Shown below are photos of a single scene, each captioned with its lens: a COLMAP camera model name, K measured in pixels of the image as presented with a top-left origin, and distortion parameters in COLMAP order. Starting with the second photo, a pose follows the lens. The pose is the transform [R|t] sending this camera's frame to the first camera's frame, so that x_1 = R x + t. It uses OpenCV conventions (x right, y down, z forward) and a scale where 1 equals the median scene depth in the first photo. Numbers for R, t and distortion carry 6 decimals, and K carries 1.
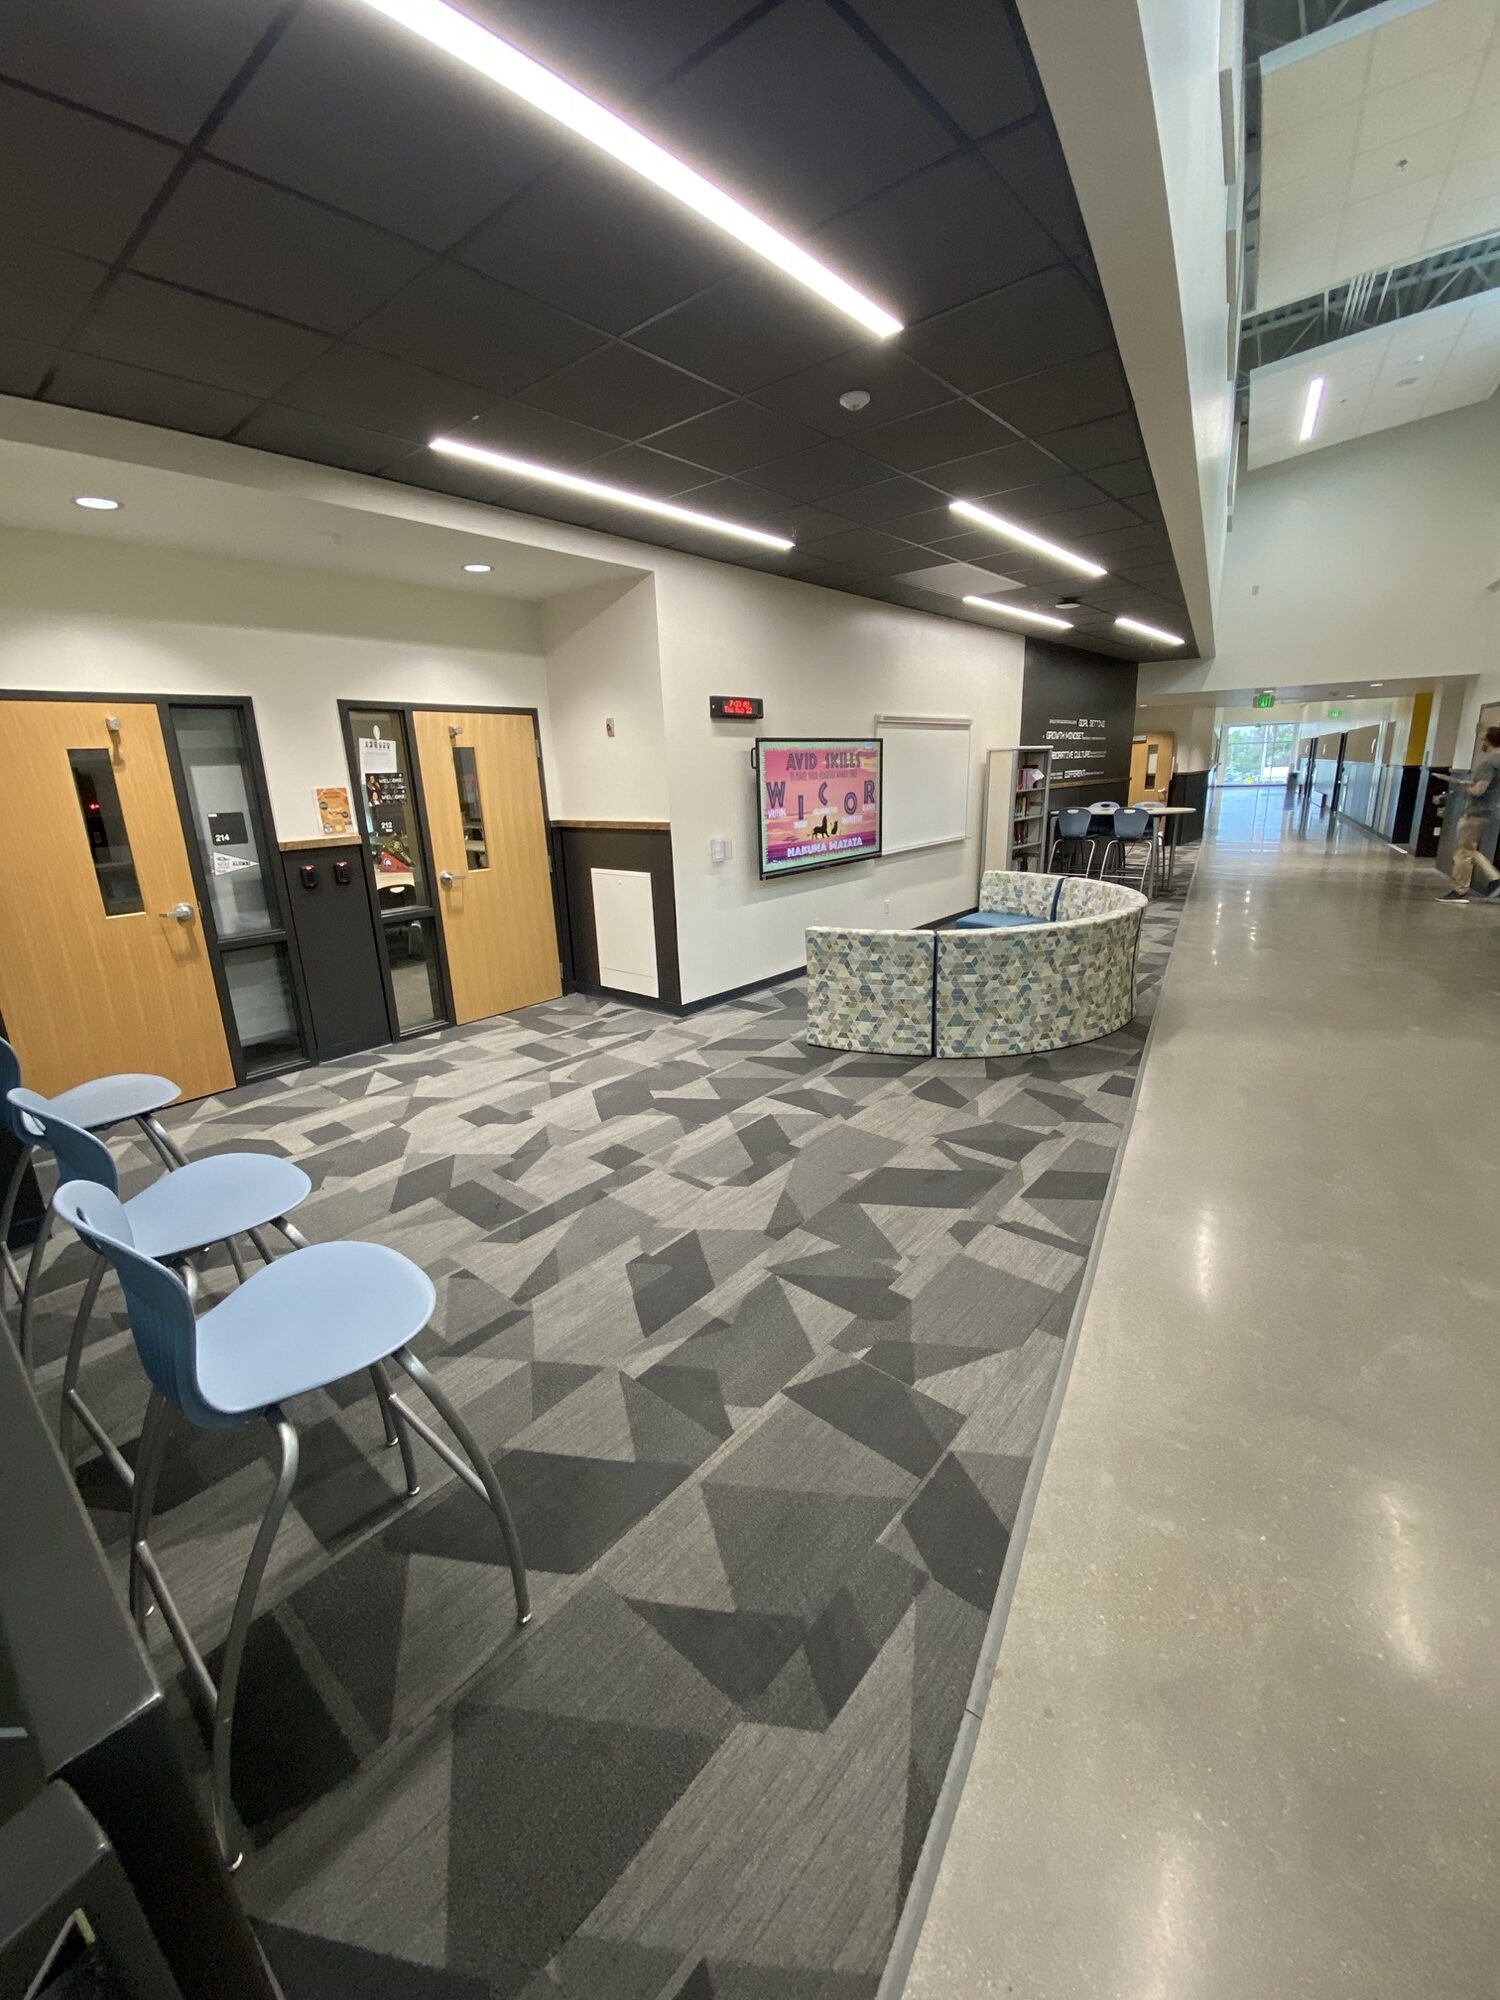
lens RADIAL K [[817.6, 0, 743.1], [0, 817.6, 1002.9], [0, 0, 1]] dist [0.011928, -0.000576]
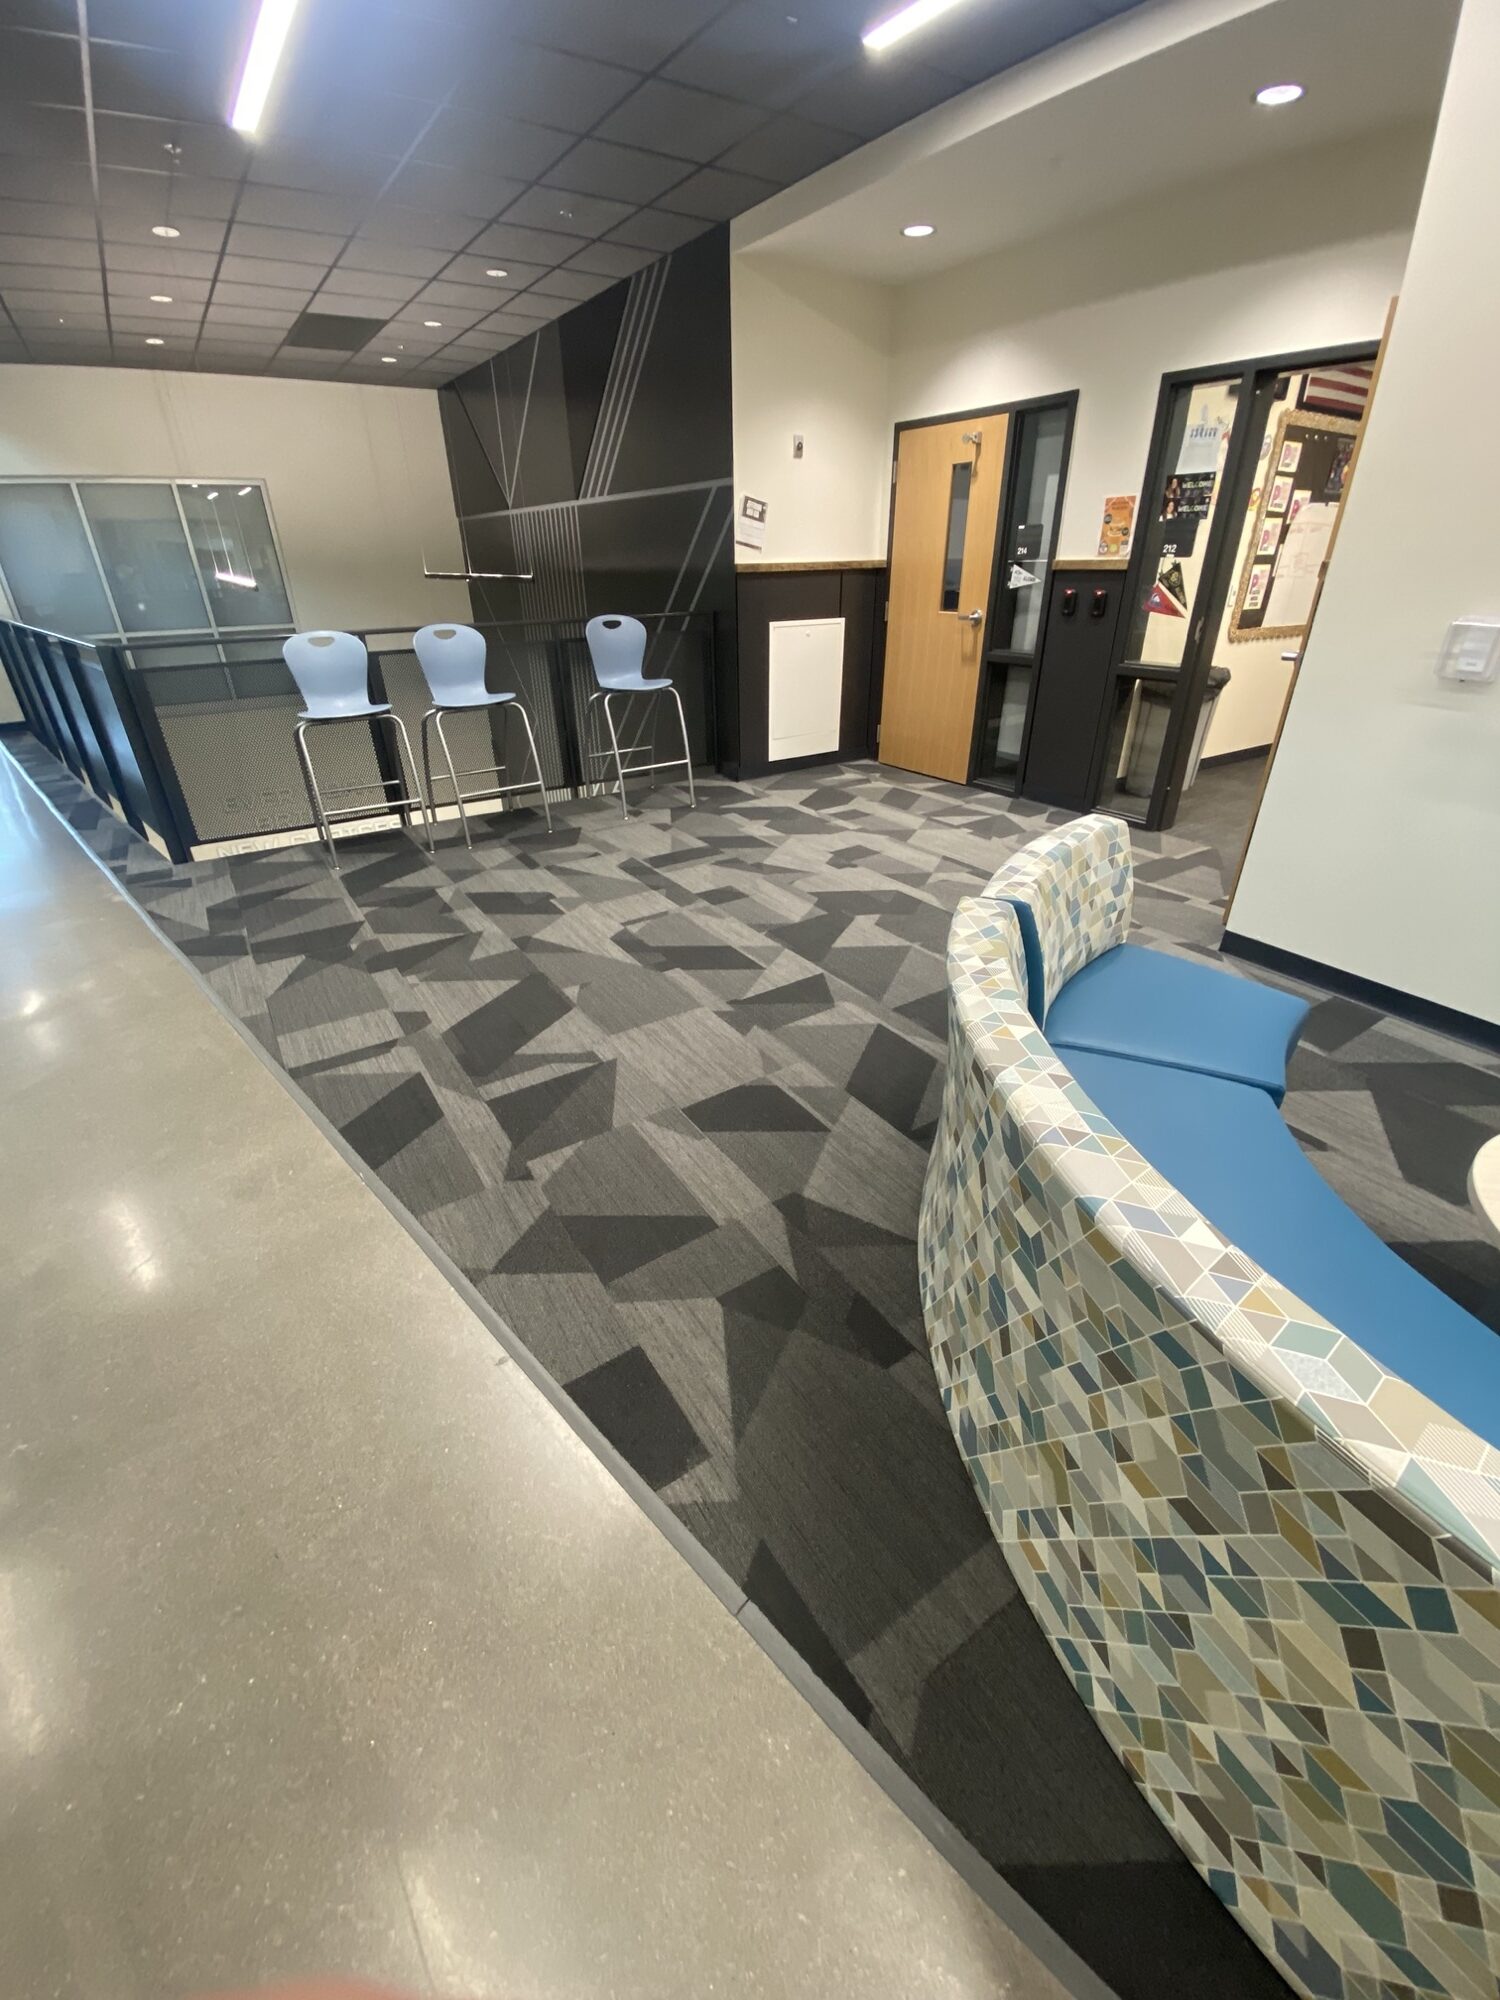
lens RADIAL K [[817.6, 0, 738.8], [0, 817.6, 992.5], [0, 0, 1]] dist [0.011928, -0.000576]
pose [[-0.285724, 0.484927, -0.826564, 0.707840], [-0.245334, 0.796763, 0.552250, -0.272753], [0.926376, 0.360575, -0.108685, 1.100920]]
